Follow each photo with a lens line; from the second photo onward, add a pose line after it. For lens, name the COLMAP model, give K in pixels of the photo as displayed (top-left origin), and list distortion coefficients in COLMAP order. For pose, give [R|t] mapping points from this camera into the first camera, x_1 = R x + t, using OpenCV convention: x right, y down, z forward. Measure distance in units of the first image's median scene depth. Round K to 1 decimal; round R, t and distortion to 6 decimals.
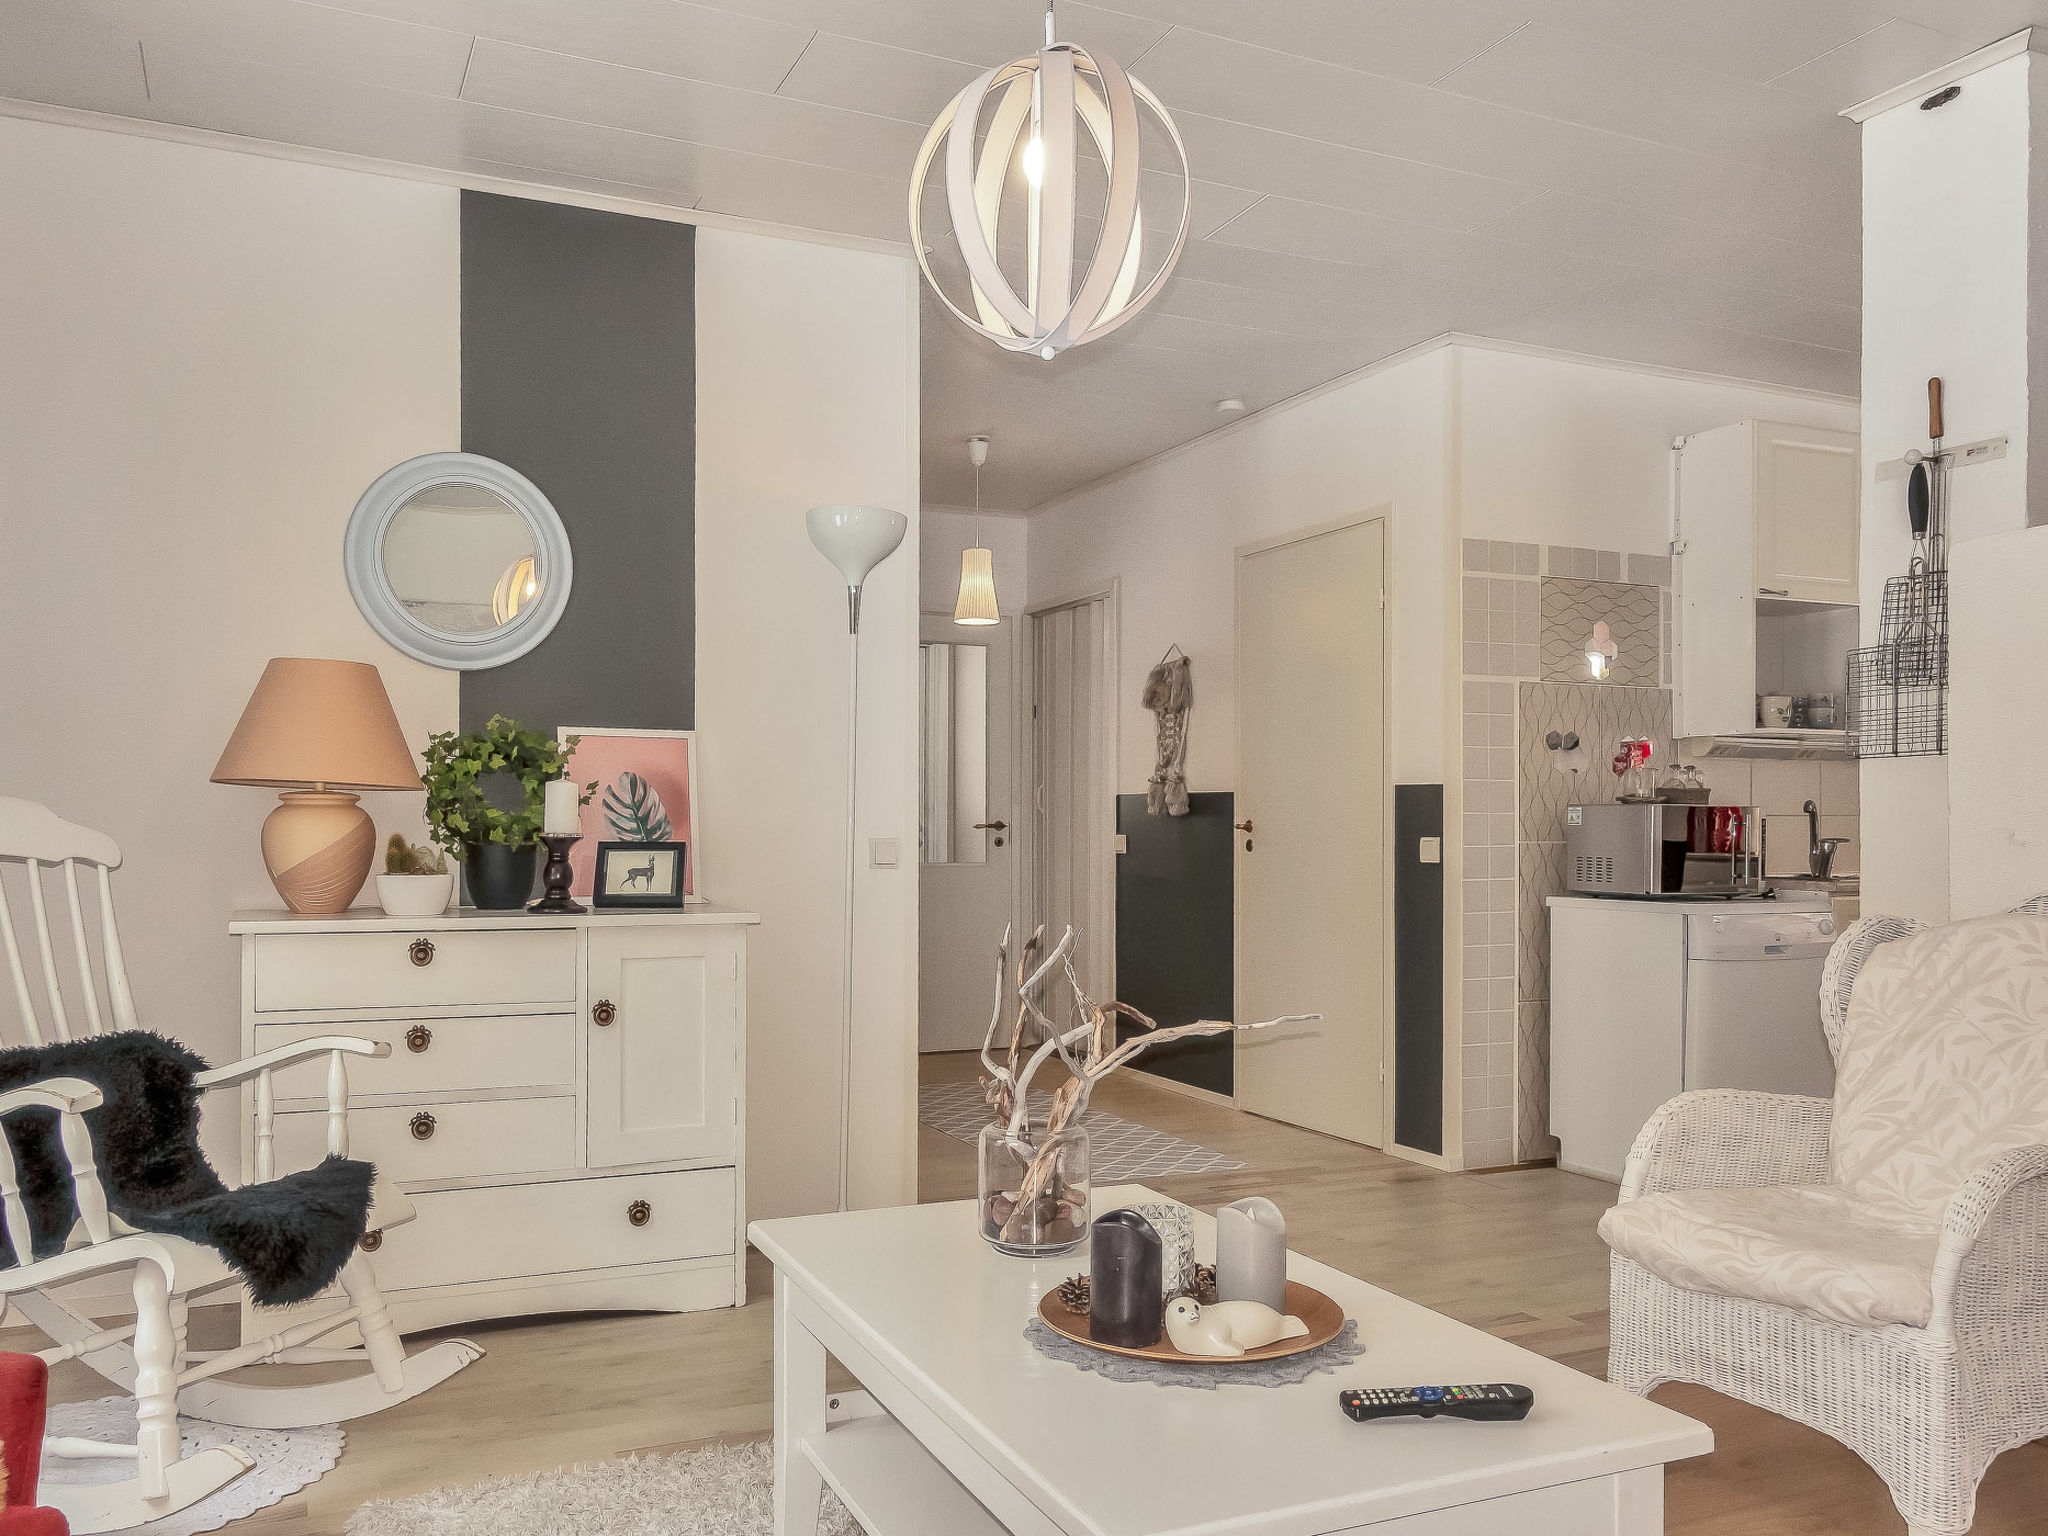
lens RADIAL K [[1621.0, 0, 1026.9], [0, 1621.0, 836.7], [0, 0, 1]] dist [0.001280, 0.003781]
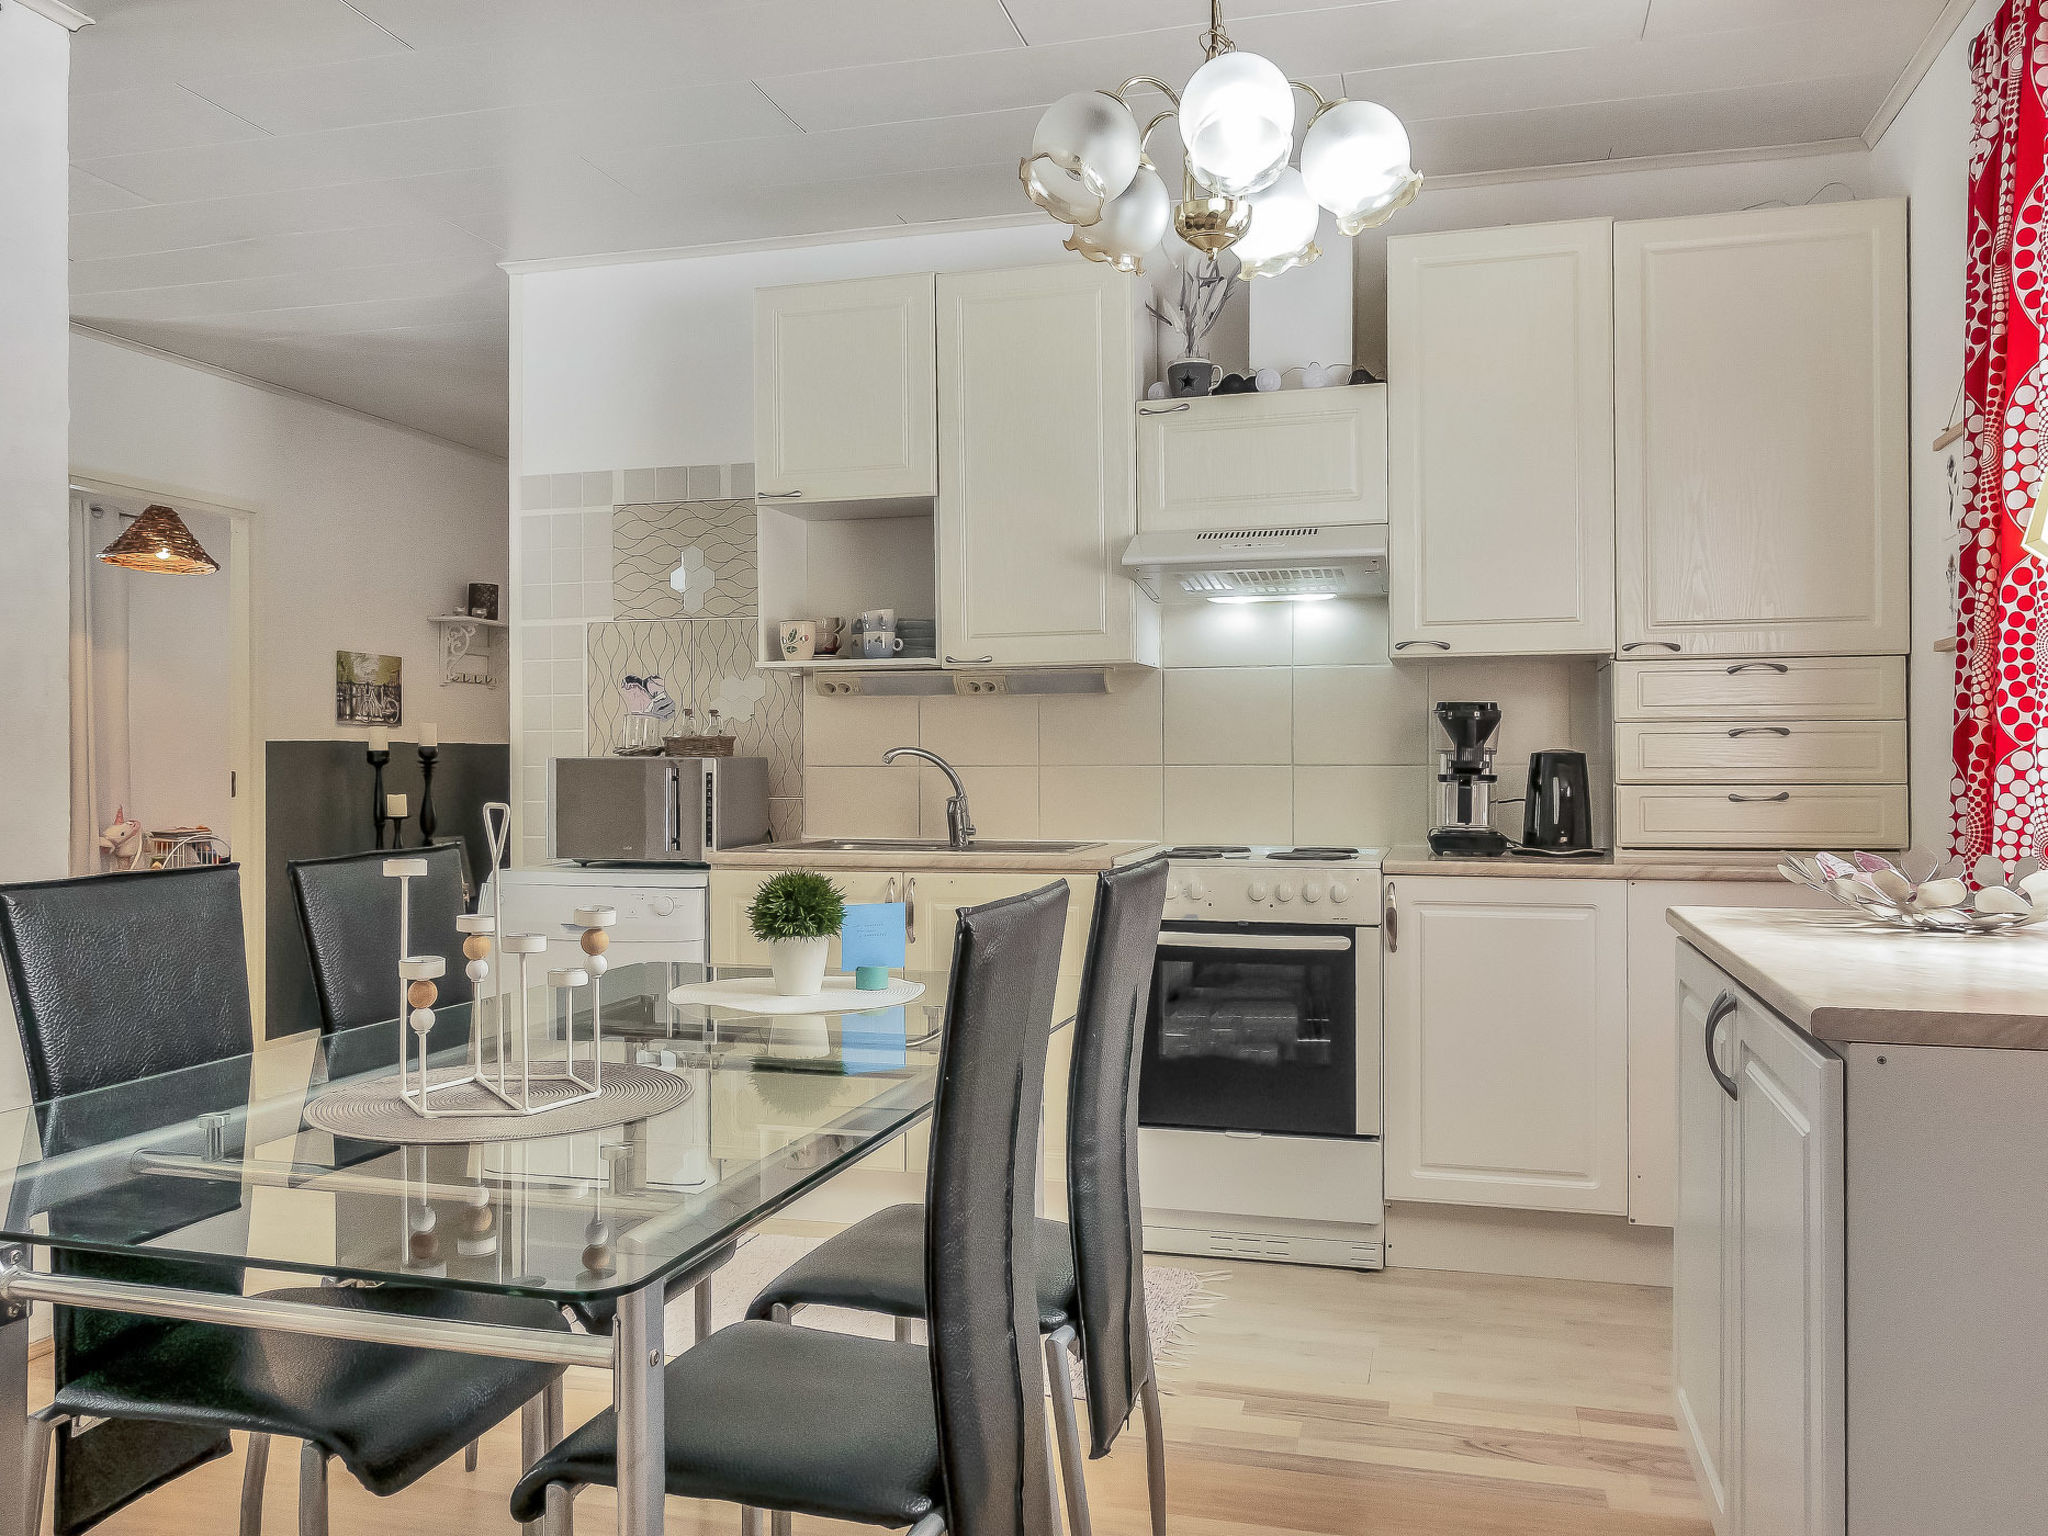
lens RADIAL K [[1612.0, 0, 1017.6], [0, 1612.0, 763.0], [0, 0, 1]] dist [0.001276, -0.000446]
pose [[0.766819, -0.000647, -0.641863, 1.637633], [-0.002035, 0.999992, -0.003440, -0.020802], [0.641861, 0.003944, 0.766811, 0.695918]]
